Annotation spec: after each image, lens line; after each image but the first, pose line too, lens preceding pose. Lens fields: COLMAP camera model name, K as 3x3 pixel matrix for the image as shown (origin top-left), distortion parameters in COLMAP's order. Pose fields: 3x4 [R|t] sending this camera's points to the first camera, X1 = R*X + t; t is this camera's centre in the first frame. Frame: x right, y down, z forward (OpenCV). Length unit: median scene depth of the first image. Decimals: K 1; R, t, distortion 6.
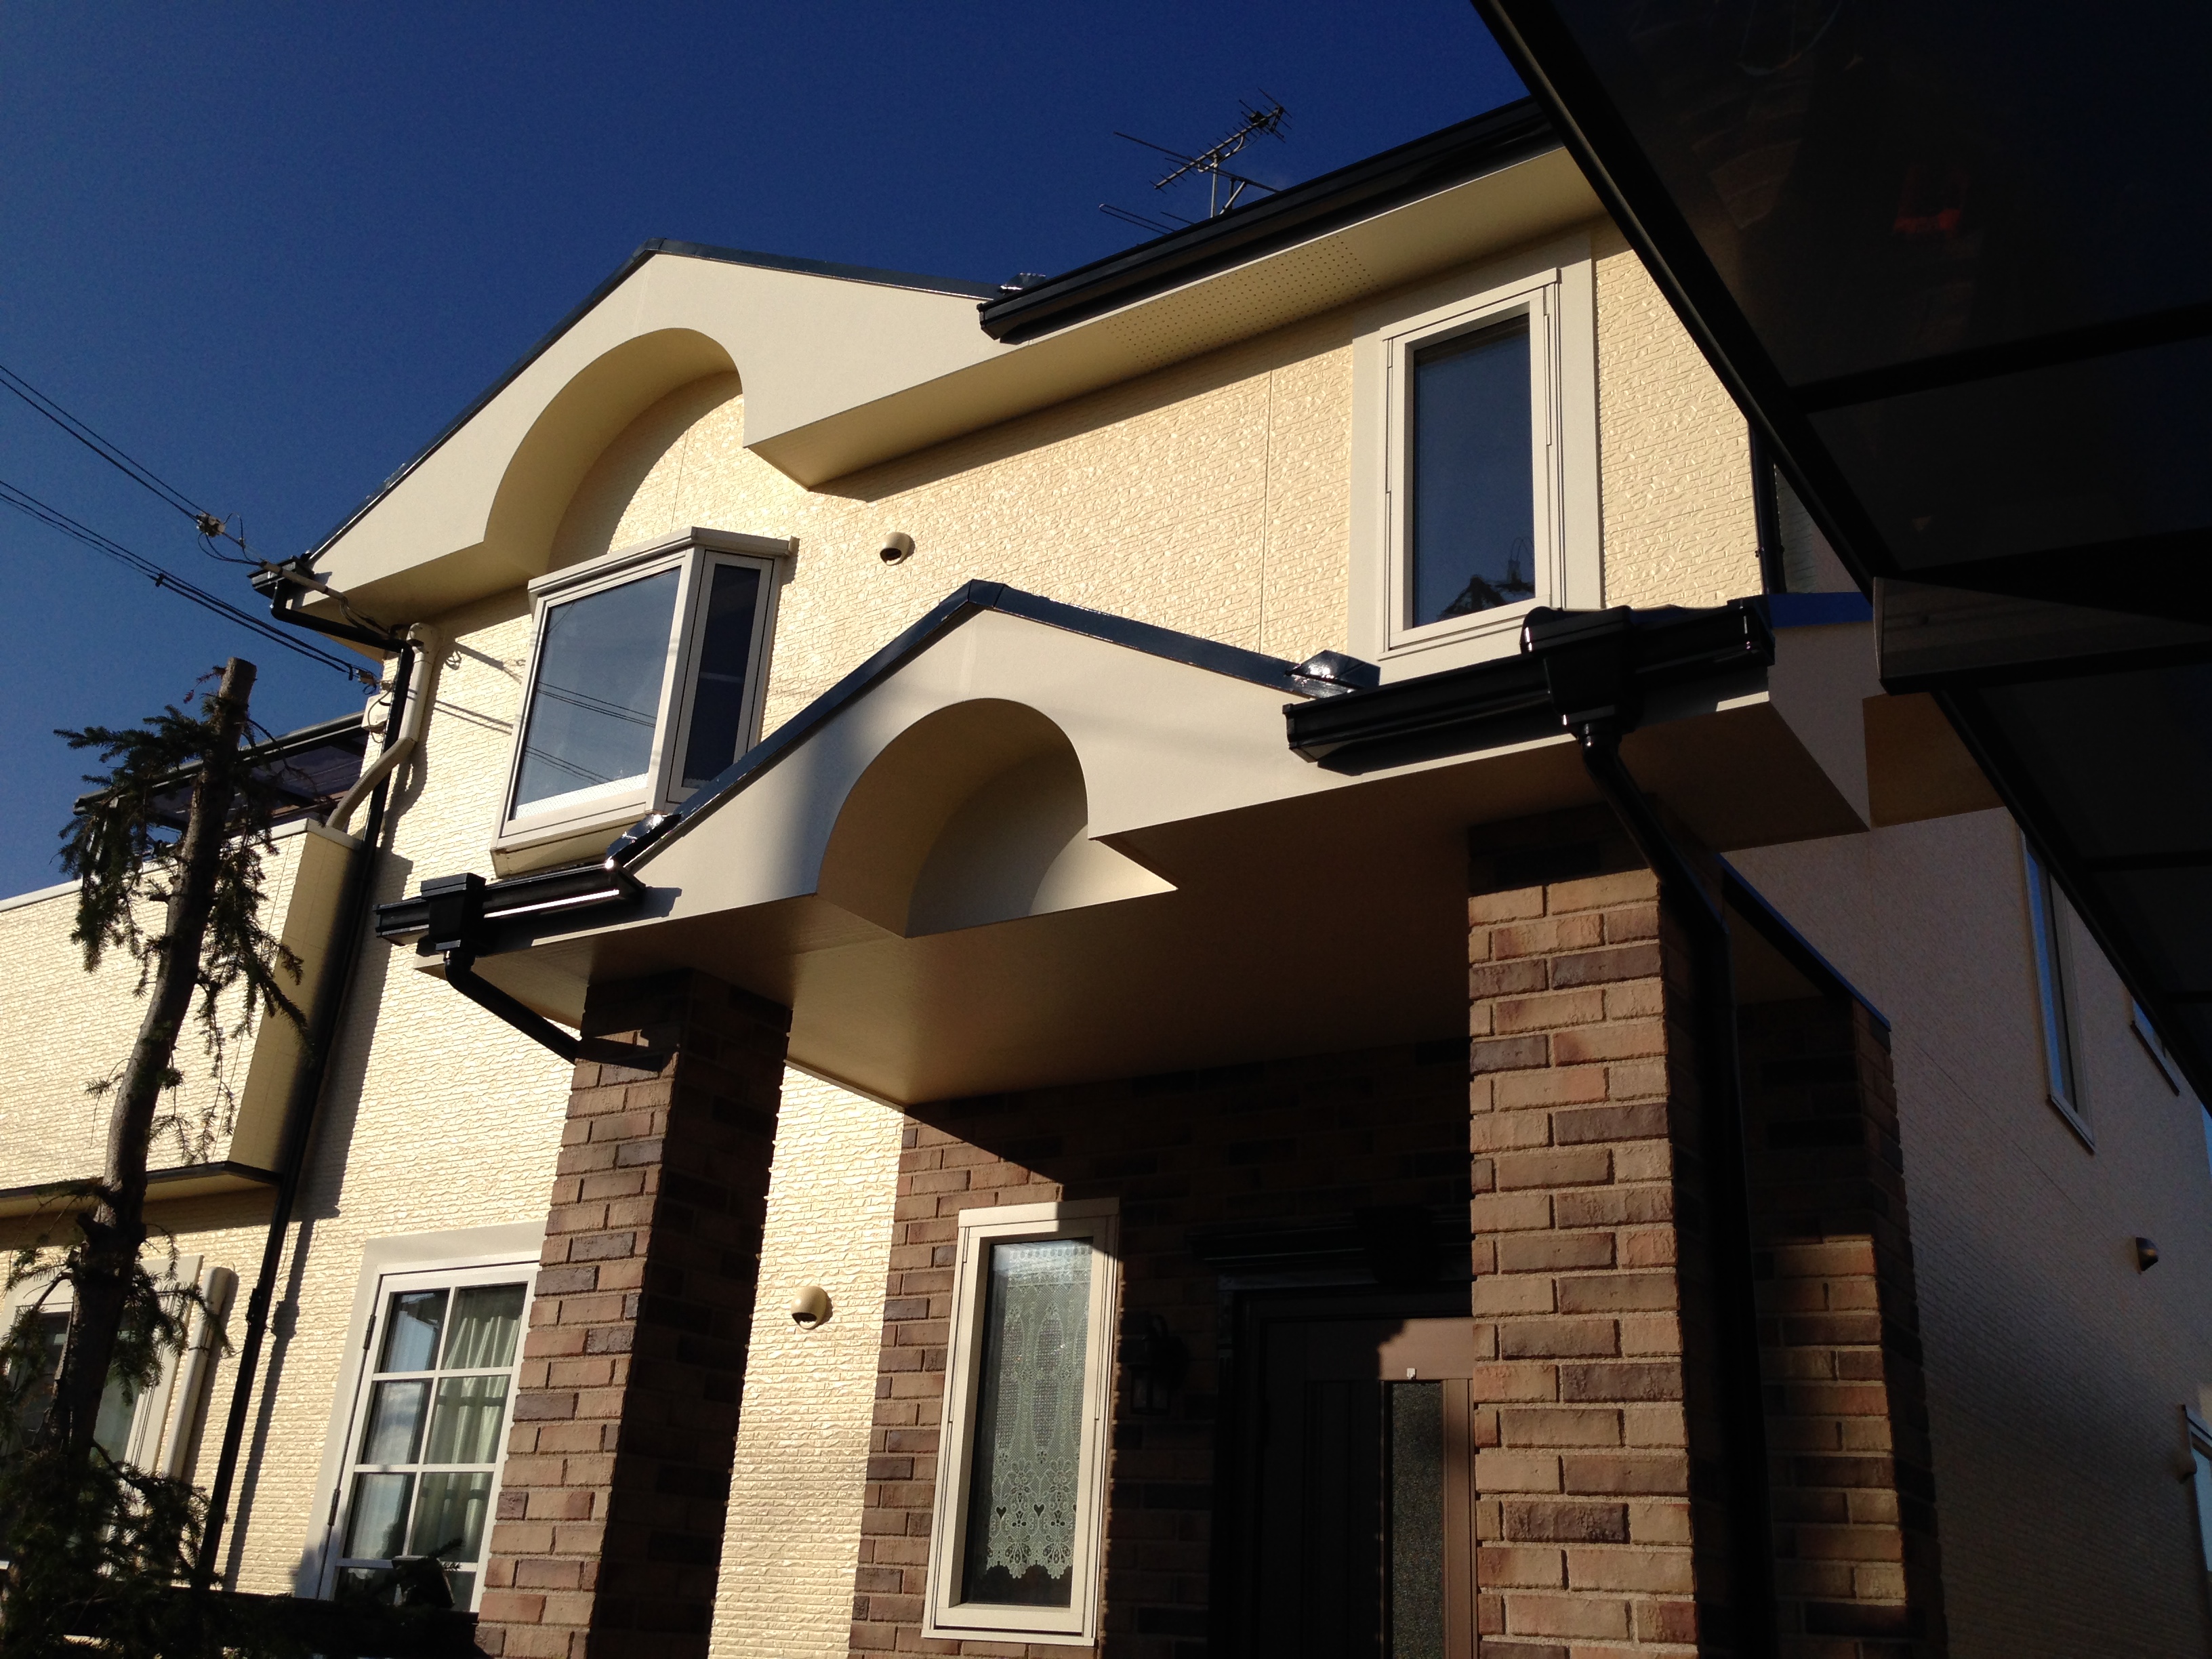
lens RADIAL K [[2022.2, 0, 1114.7], [0, 2022.2, 830.8], [0, 0, 1]] dist [0.061502, 0.000000]
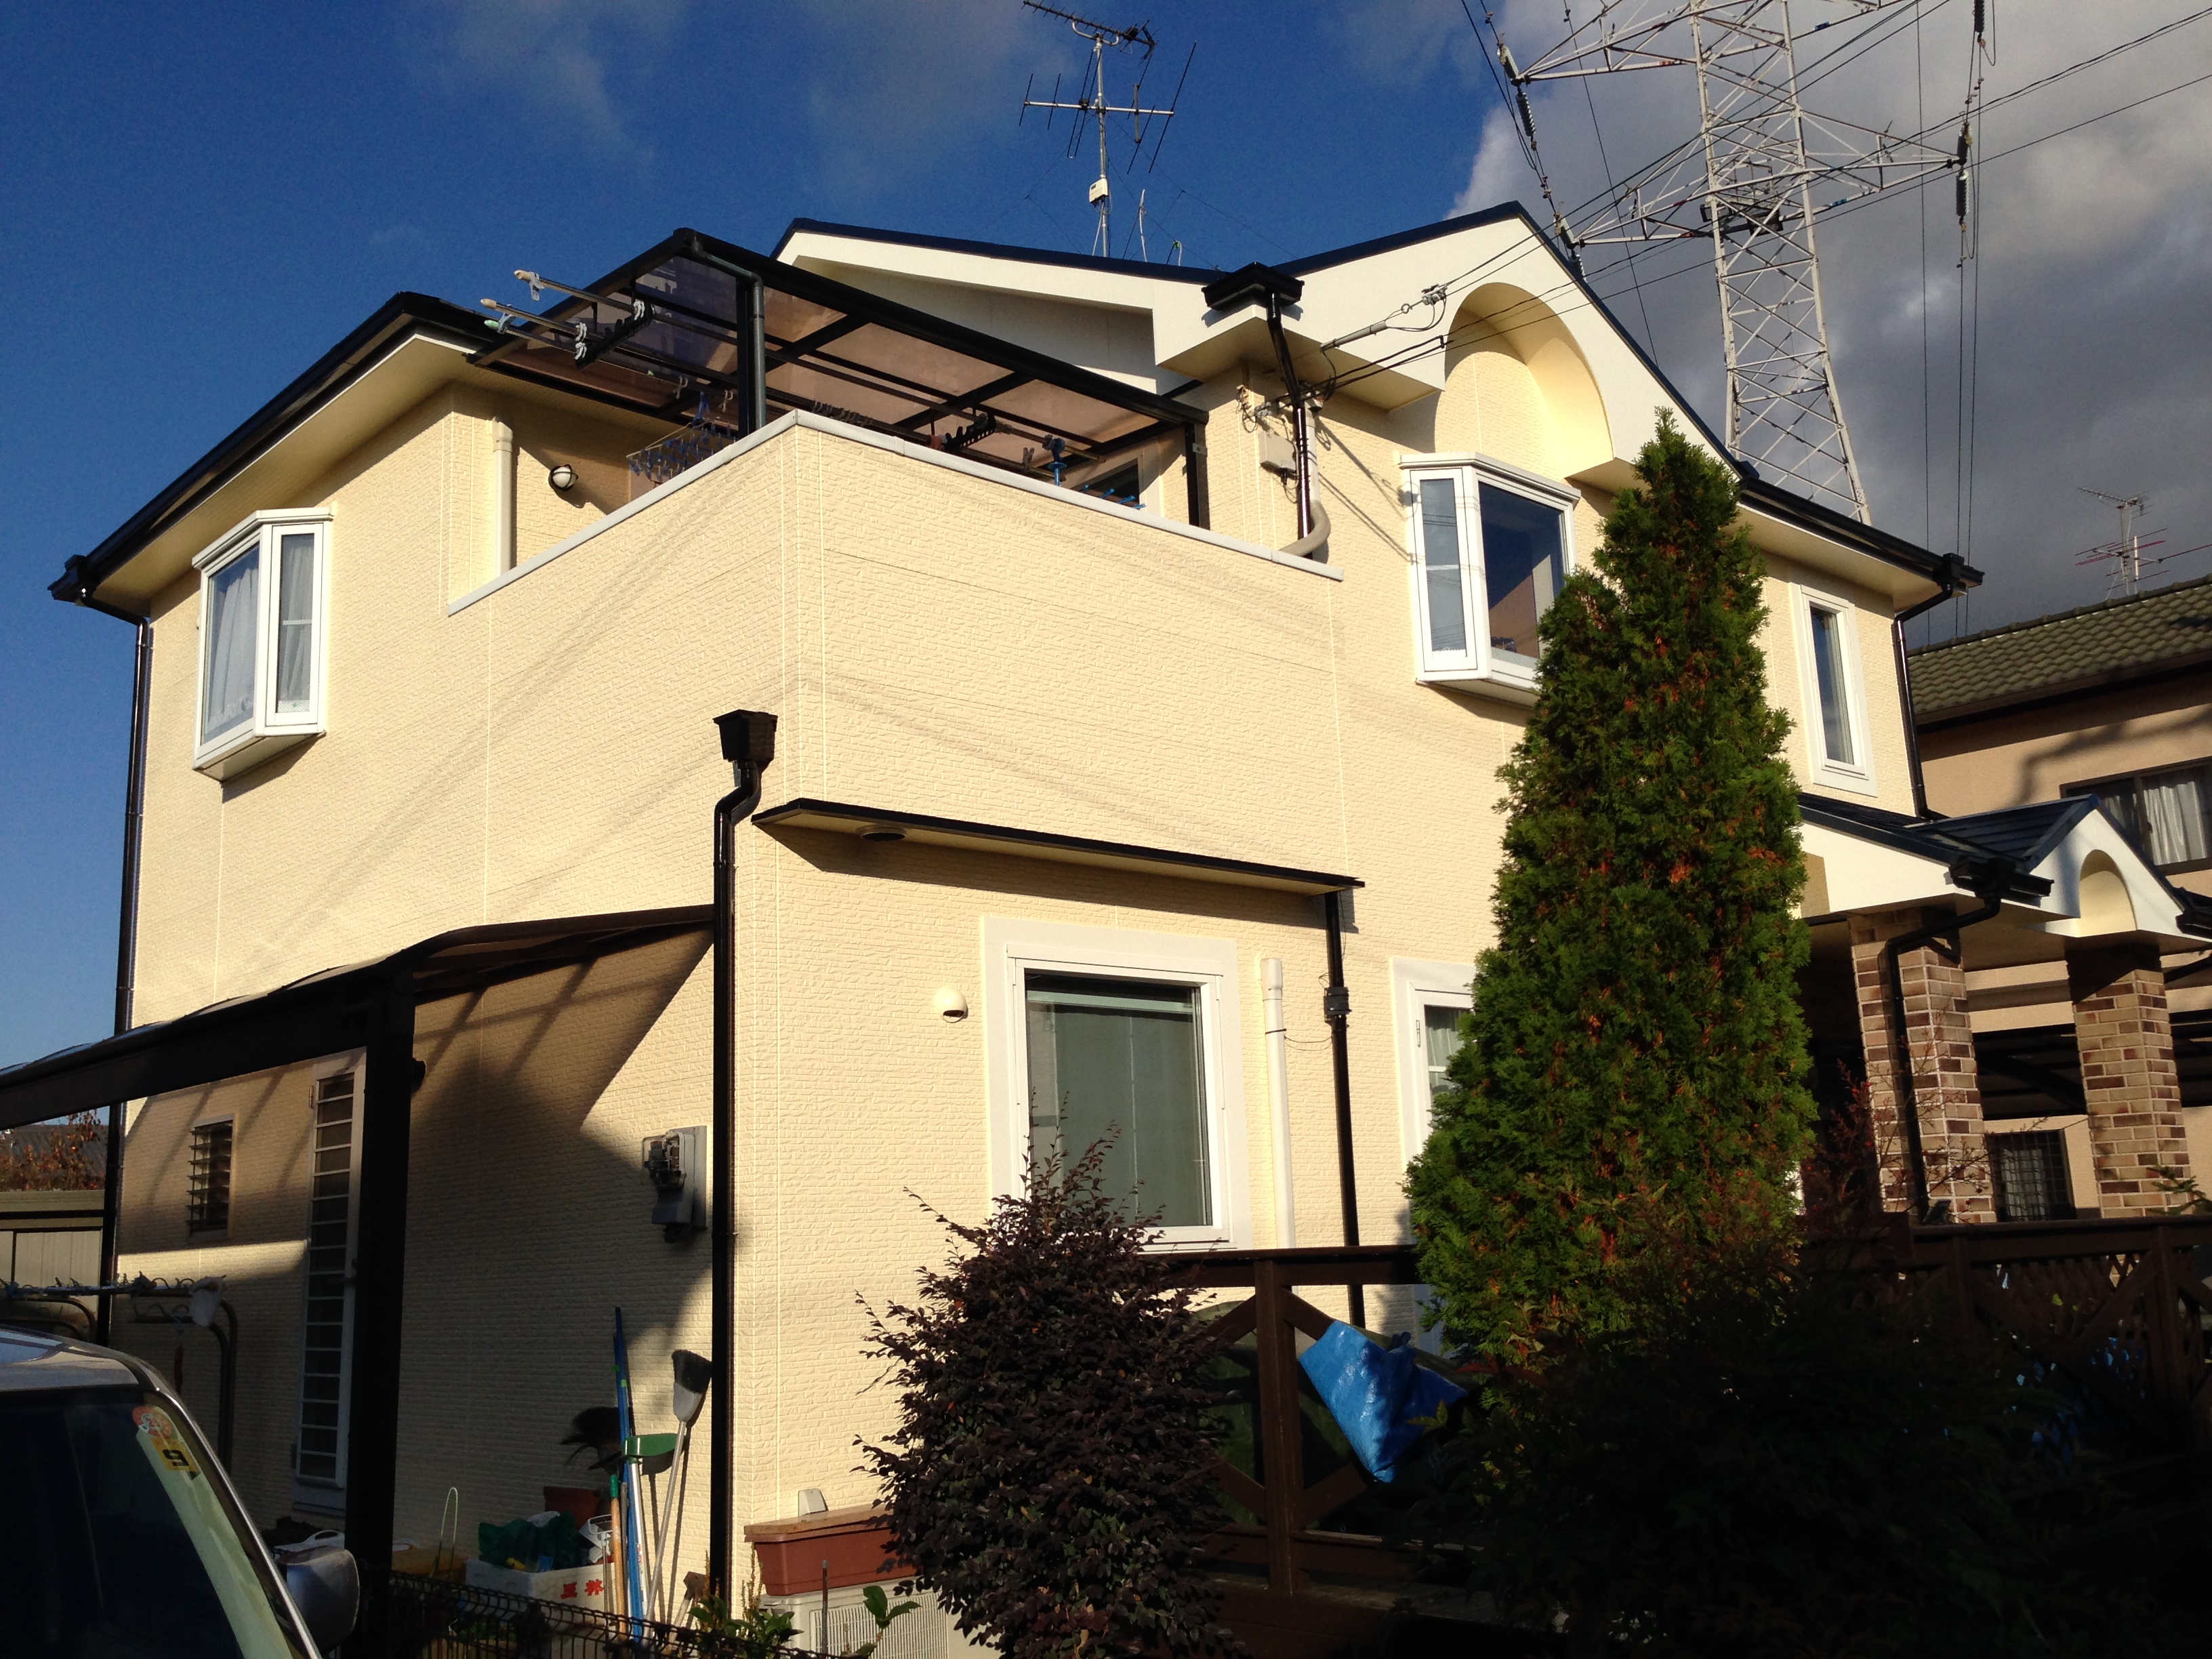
lens RADIAL K [[2022.2, 0, 1119.9], [0, 2022.2, 833.9], [0, 0, 1]] dist [0.061502, 0.000000]
pose [[0.235814, 0.125297, 0.963687, -2.057214], [-0.318408, 0.946876, -0.045197, 0.305054], [-0.918155, -0.296187, 0.263182, 1.100777]]
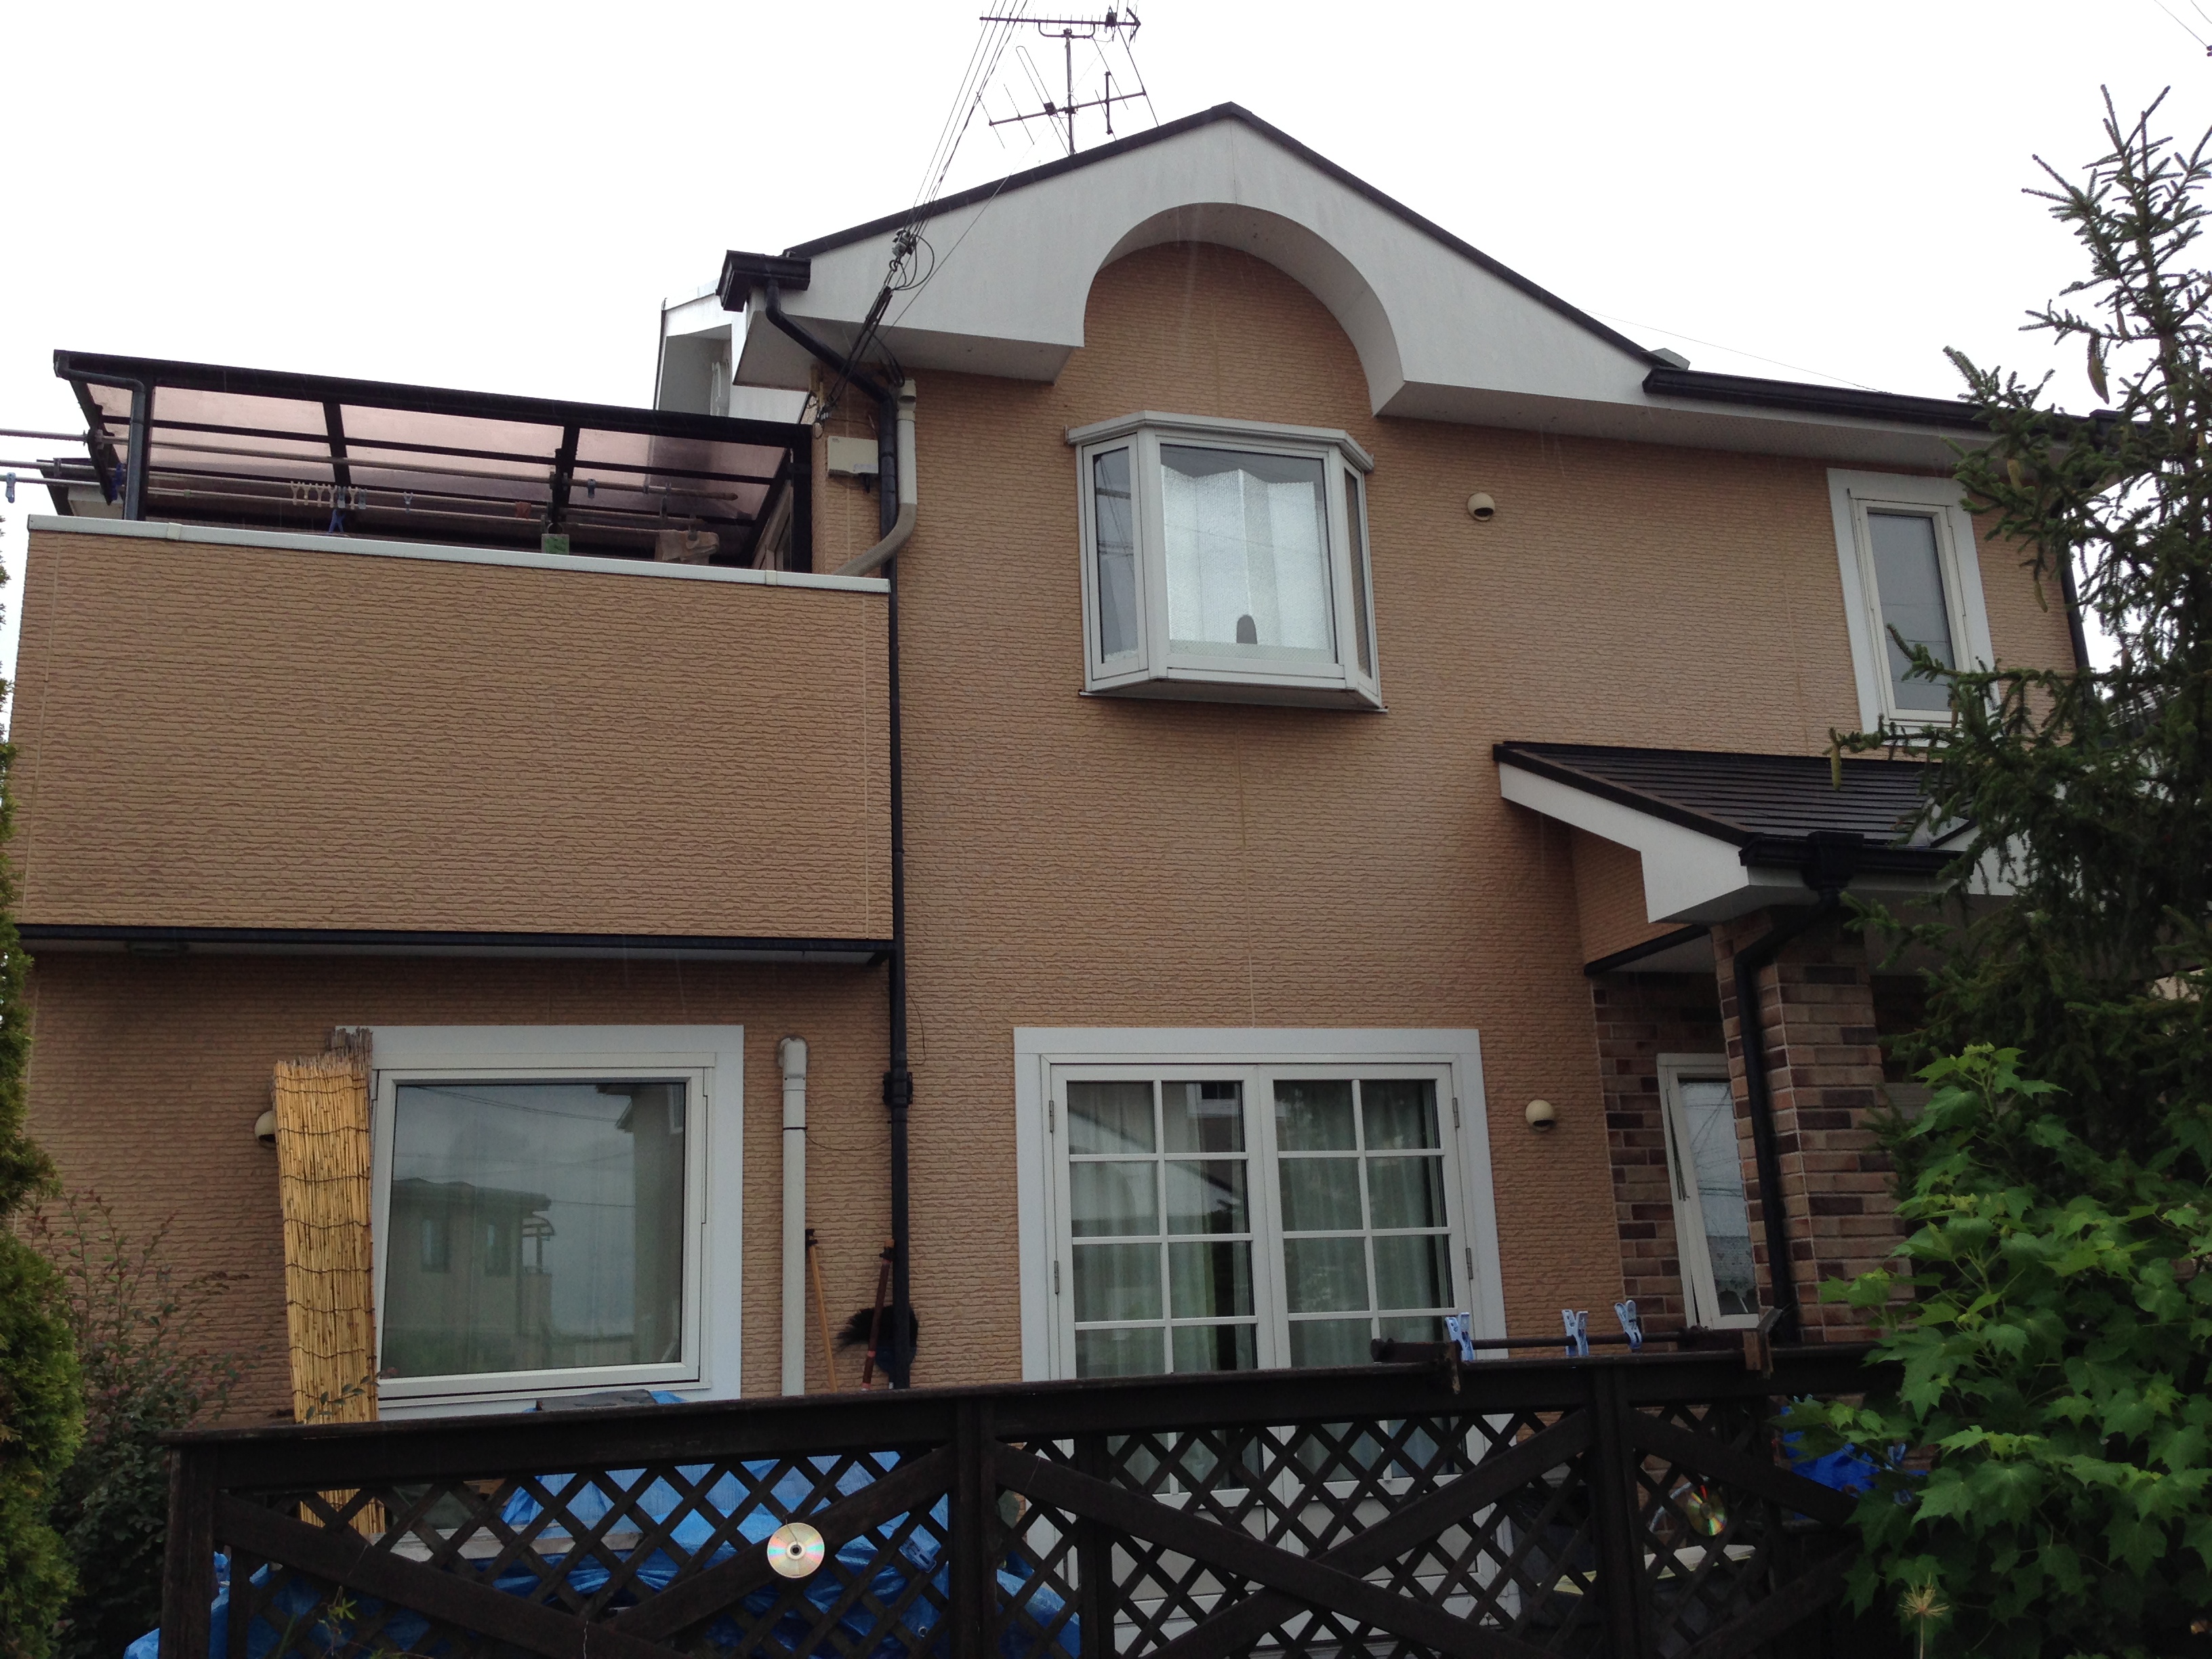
lens RADIAL K [[2022.2, 0, 1123.8], [0, 2022.2, 823.2], [0, 0, 1]] dist [0.061502, 0.000000]
pose [[0.619679, 0.110018, 0.777106, -1.471137], [-0.221864, 0.974298, 0.038984, 0.059949], [-0.752844, -0.196569, 0.628161, 0.432961]]
